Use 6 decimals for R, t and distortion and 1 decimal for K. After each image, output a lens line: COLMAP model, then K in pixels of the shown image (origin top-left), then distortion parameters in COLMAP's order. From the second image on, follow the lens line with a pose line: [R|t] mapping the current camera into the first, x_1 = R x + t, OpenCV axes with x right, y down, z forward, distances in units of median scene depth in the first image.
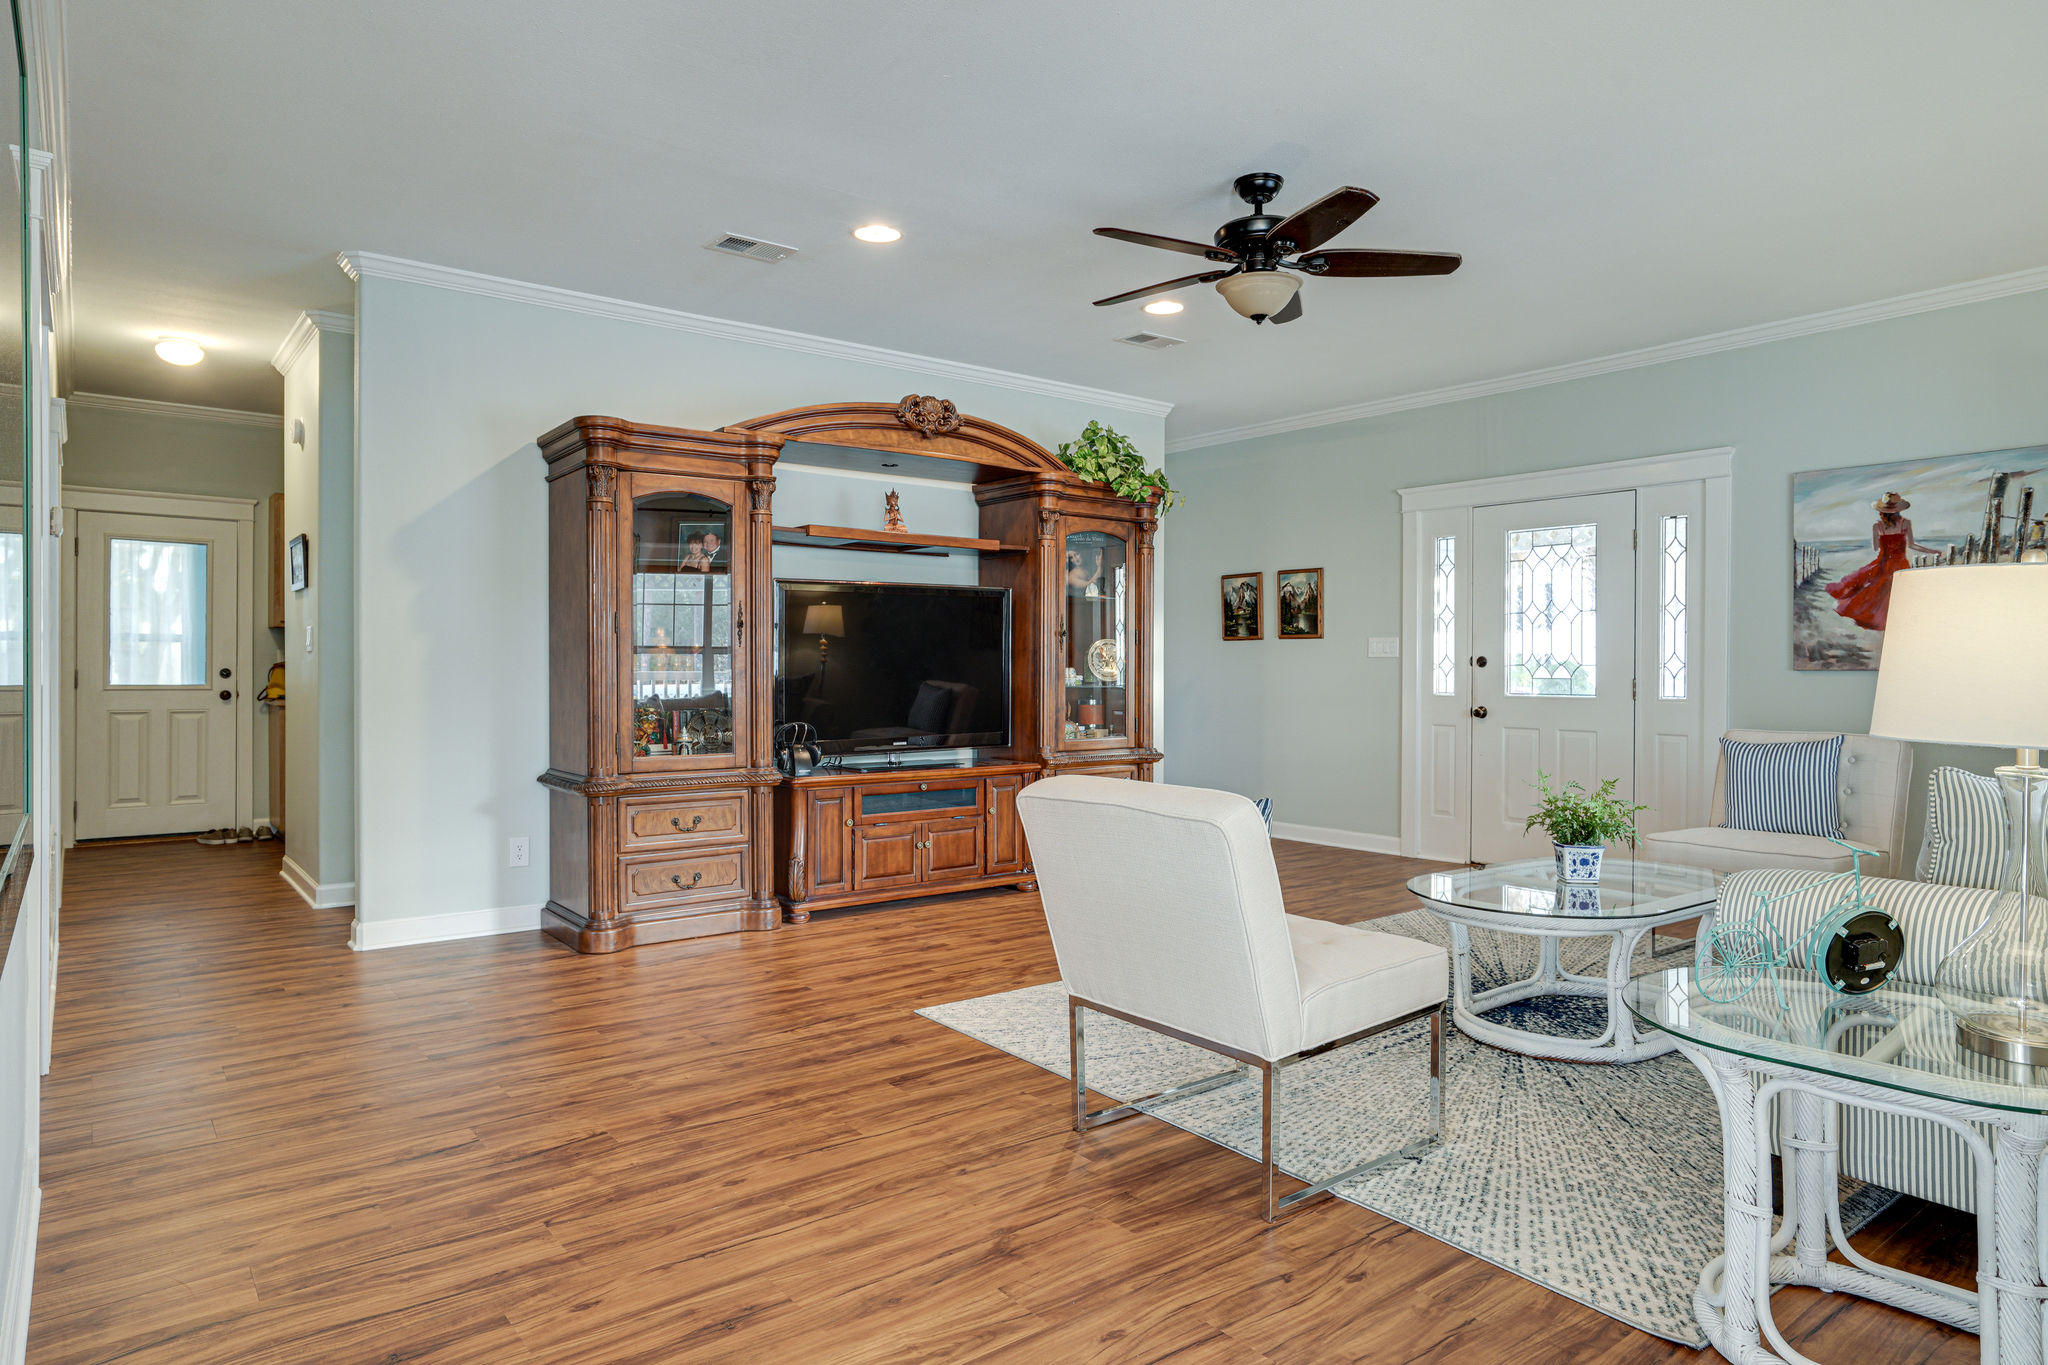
lens RADIAL K [[1200.1, 0, 1024.0], [0, 1200.1, 682.5], [0, 0, 1]] dist [-0.043931, 0.042784]
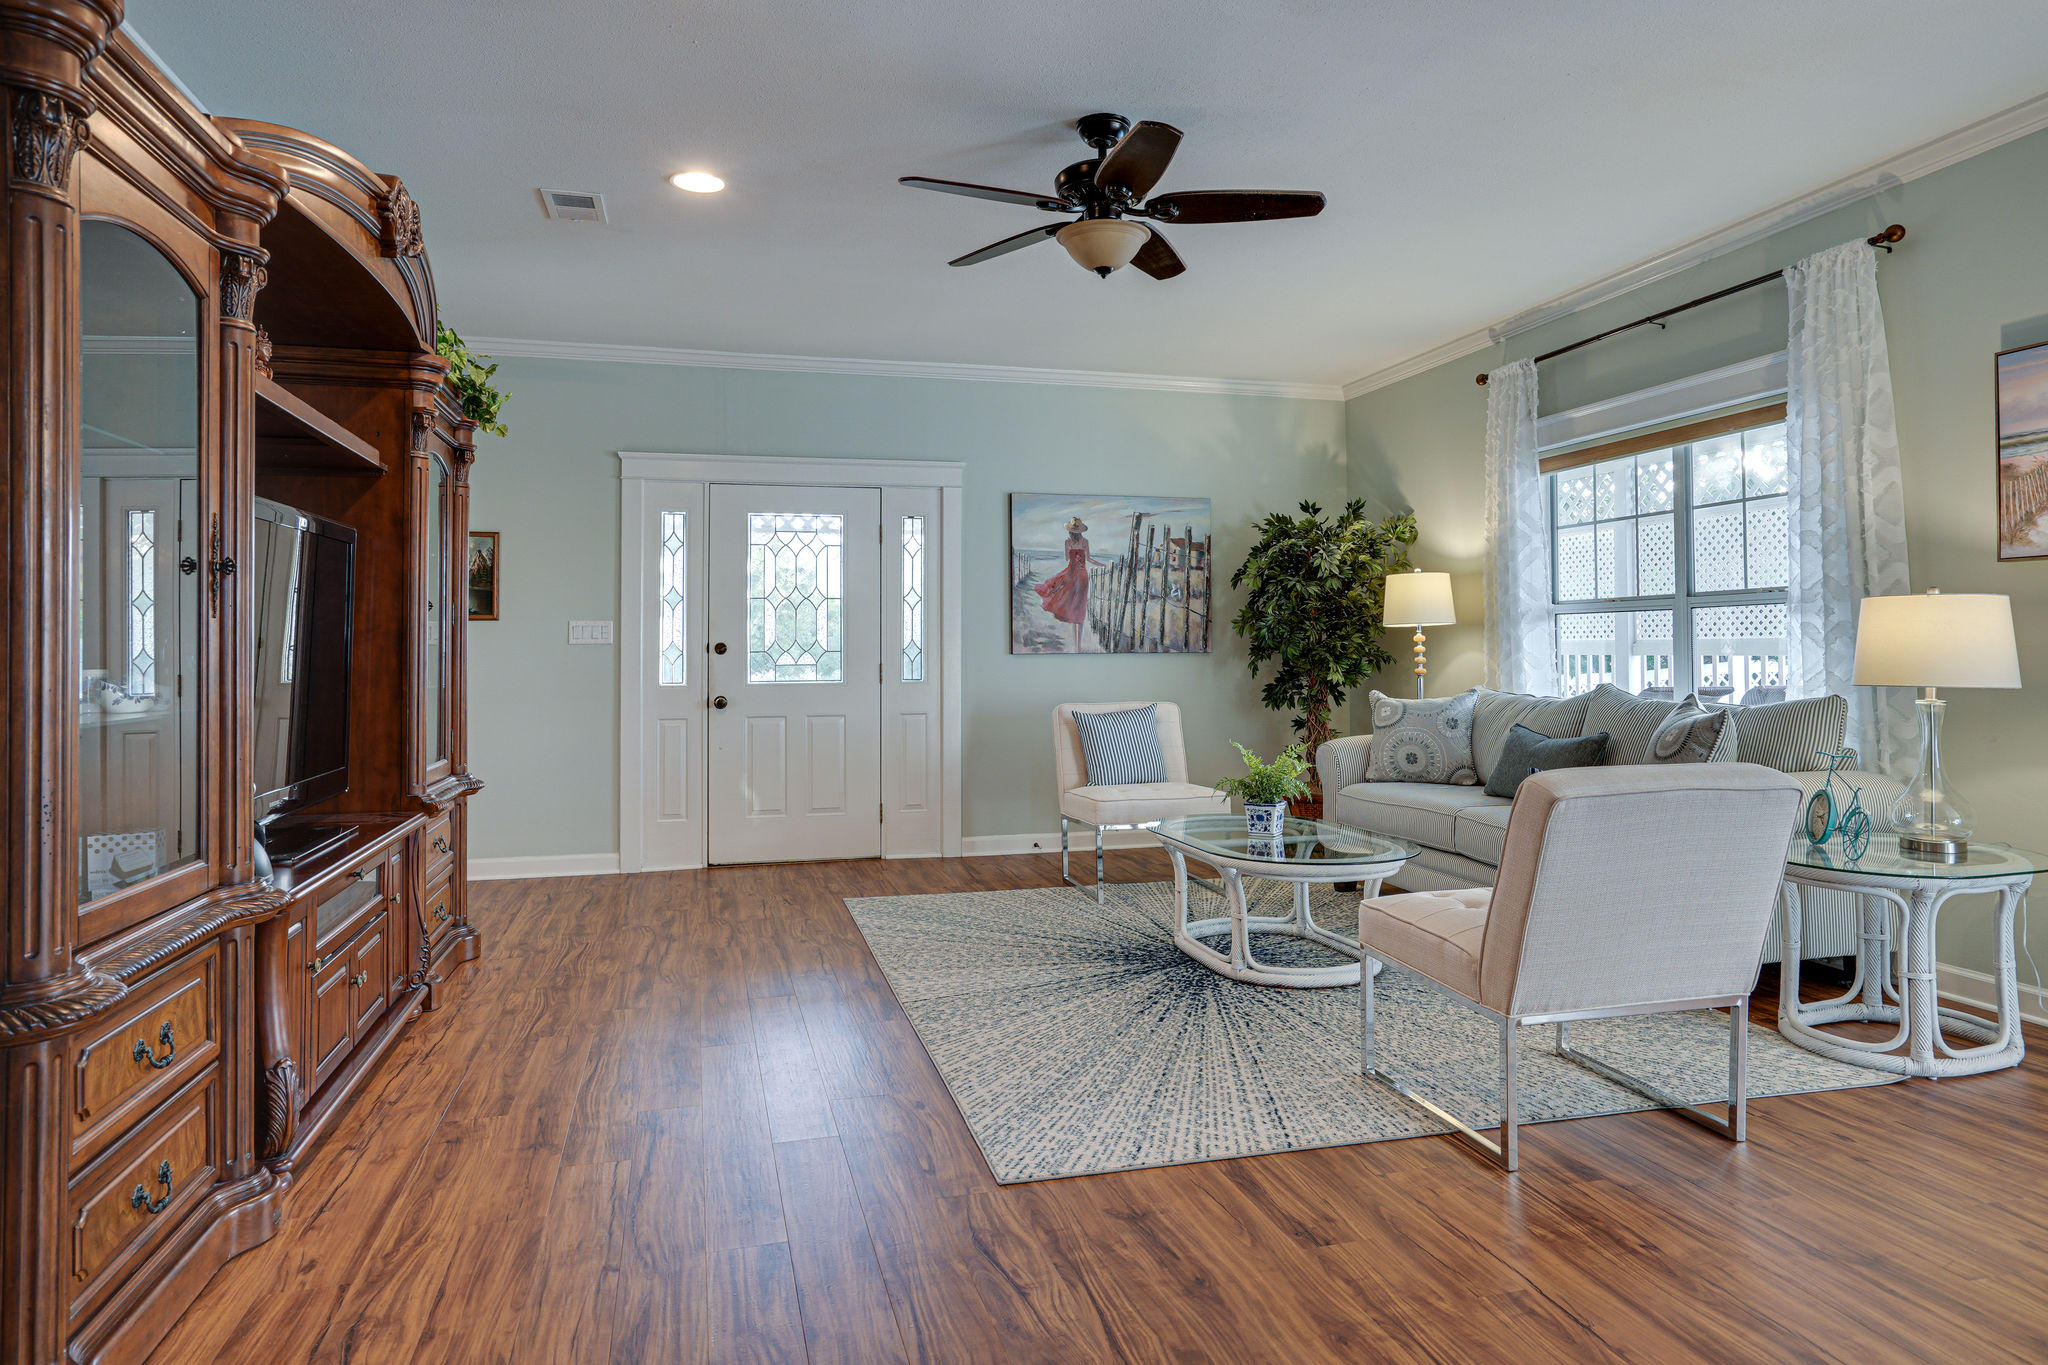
lens RADIAL K [[1204.9, 0, 1012.7], [0, 1204.9, 634.7], [0, 0, 1]] dist [-0.034212, 0.030491]
pose [[0.400517, 0.007034, 0.916262, -0.511313], [0.020103, 0.999662, -0.016462, -0.010506], [-0.916069, 0.025013, 0.400241, 0.536079]]
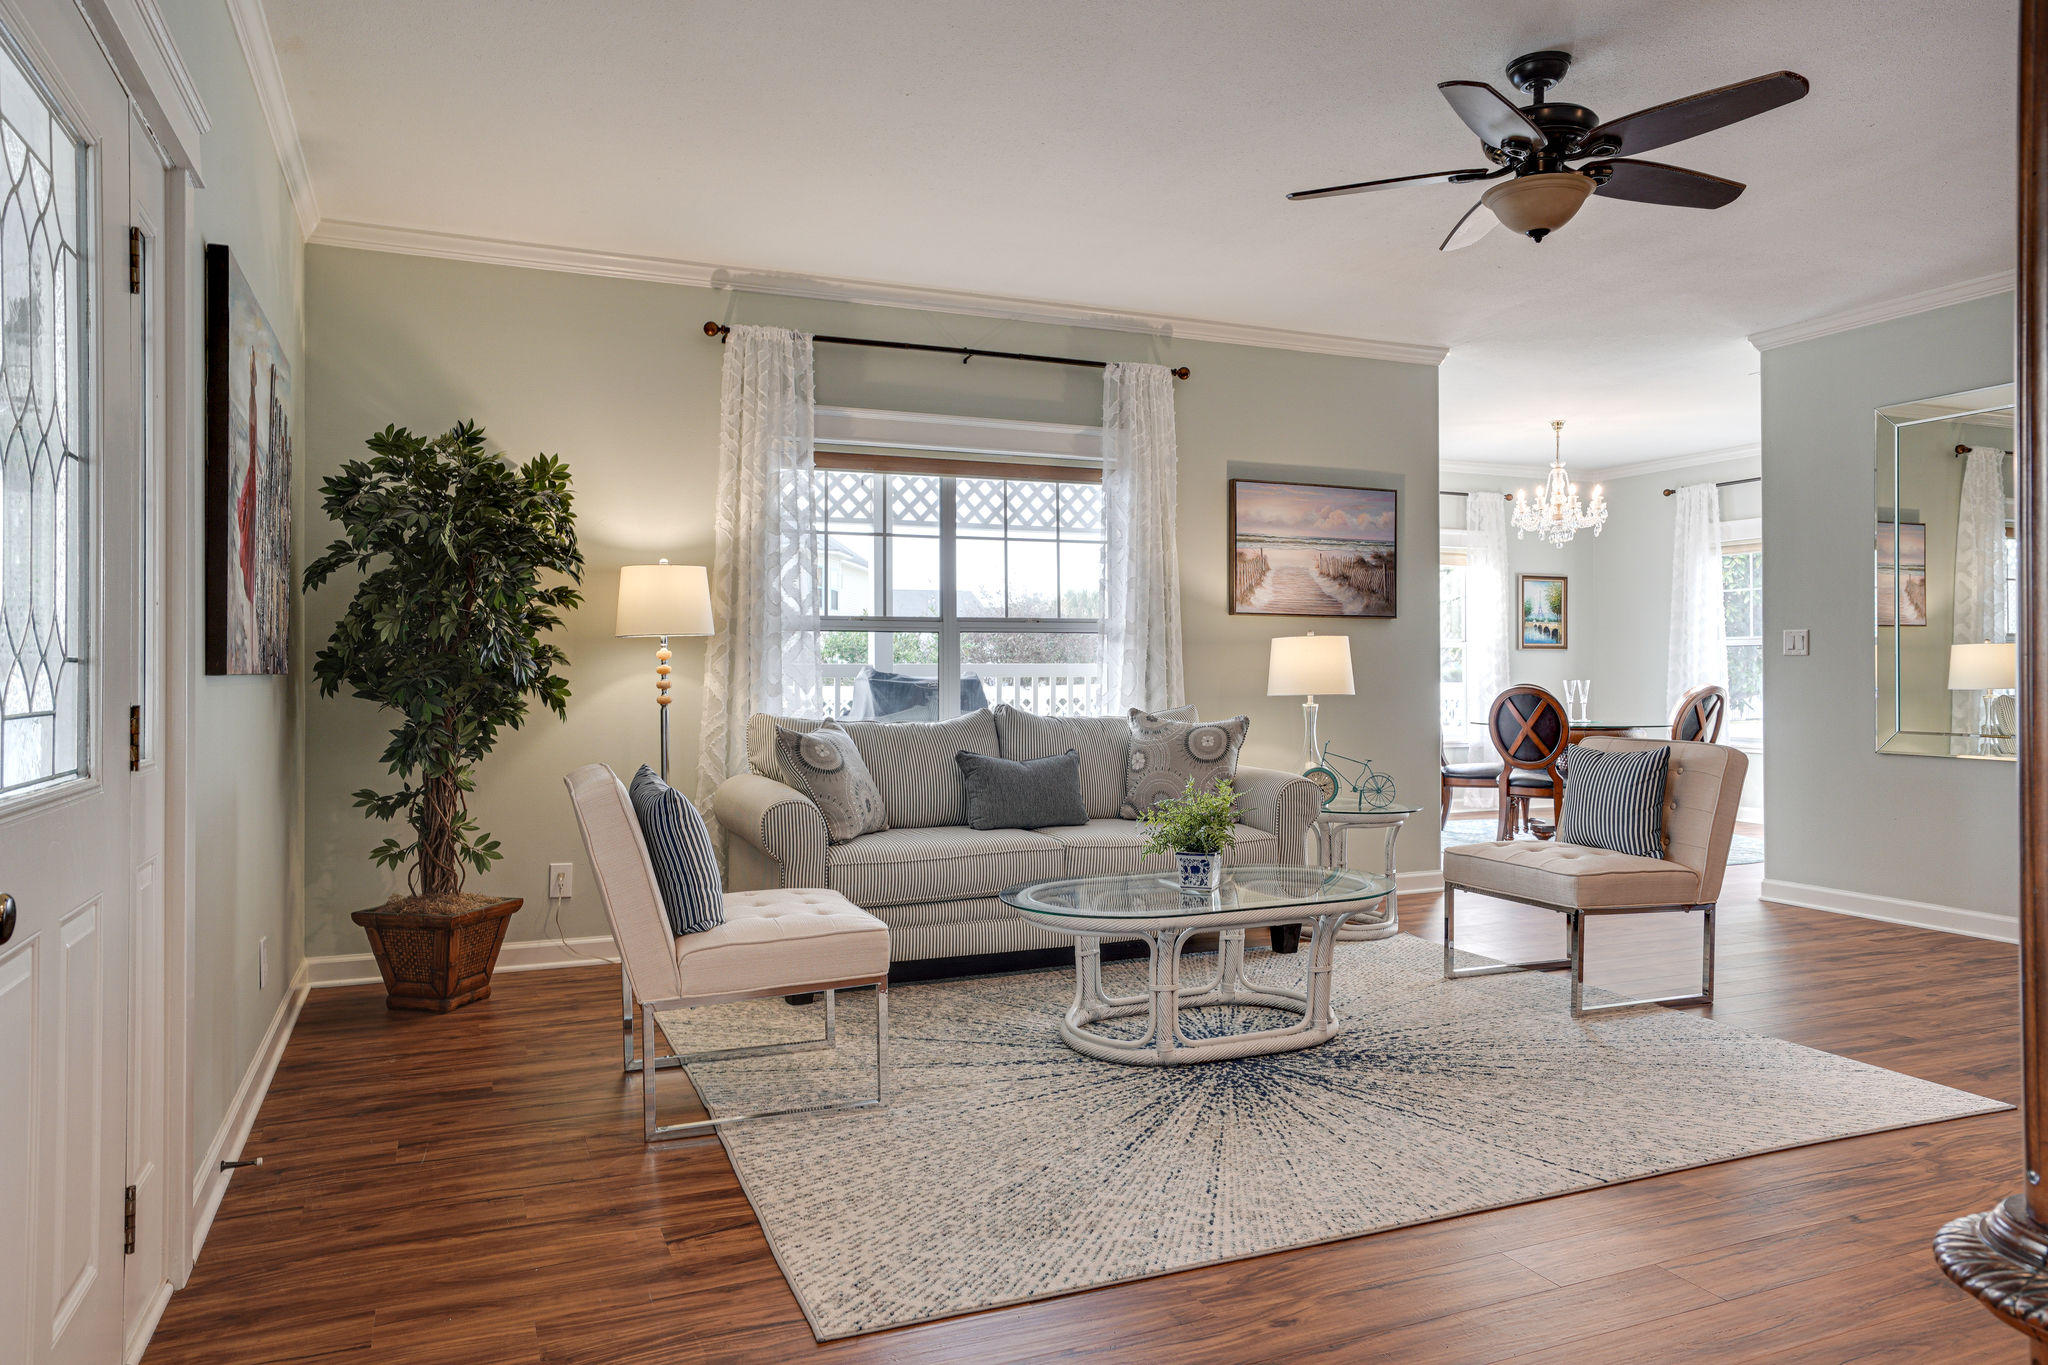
lens RADIAL K [[1338.0, 0, 1024.0], [0, 1338.0, 682.5], [0, 0, 1]] dist [-0.001518, 0.035416]
pose [[-0.965714, -0.003903, 0.259578, 0.232158], [0.001999, 0.999746, 0.022469, -0.019280], [-0.259599, 0.022217, -0.965461, 1.503069]]
